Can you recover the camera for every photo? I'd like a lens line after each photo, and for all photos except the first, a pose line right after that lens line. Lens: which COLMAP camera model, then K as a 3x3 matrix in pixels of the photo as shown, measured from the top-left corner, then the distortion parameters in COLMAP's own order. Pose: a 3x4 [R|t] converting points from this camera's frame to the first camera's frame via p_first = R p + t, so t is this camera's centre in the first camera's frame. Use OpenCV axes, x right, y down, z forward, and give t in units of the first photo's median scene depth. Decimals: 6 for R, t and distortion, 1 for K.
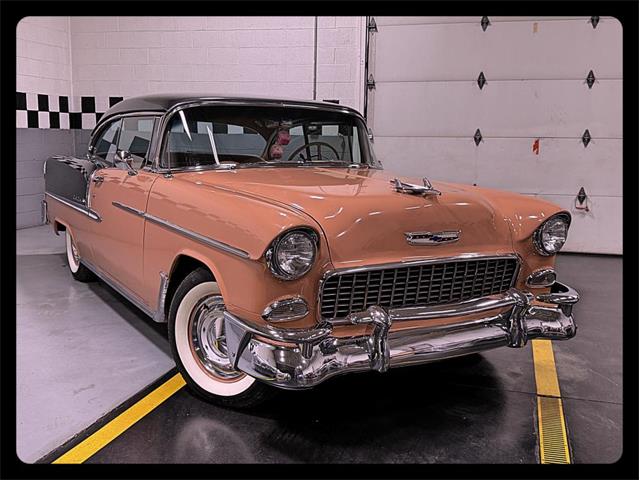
lens RADIAL K [[651.2, 0, 320.0], [0, 651.2, 240.0], [0, 0, 1]] dist [0.171036, 0.000646]
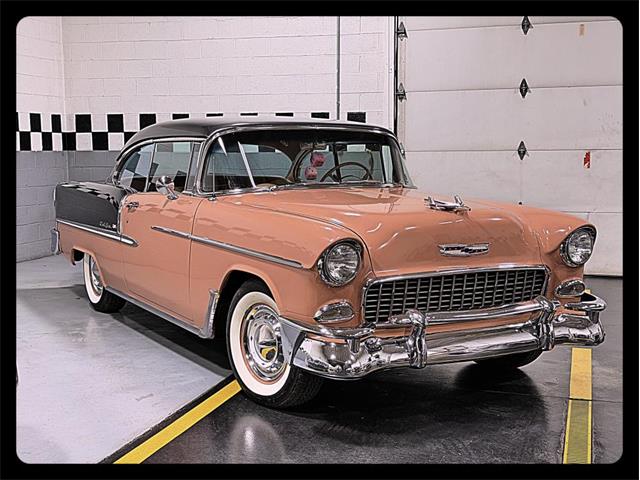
lens RADIAL K [[872.7, 0, 320.0], [0, 872.7, 240.0], [0, 0, 1]] dist [0.242074, 0.005235]
pose [[0.999714, -0.018952, -0.014602, -0.039125], [0.018204, 0.998594, -0.049779, 0.040912], [0.015524, 0.049499, 0.998654, -0.392132]]
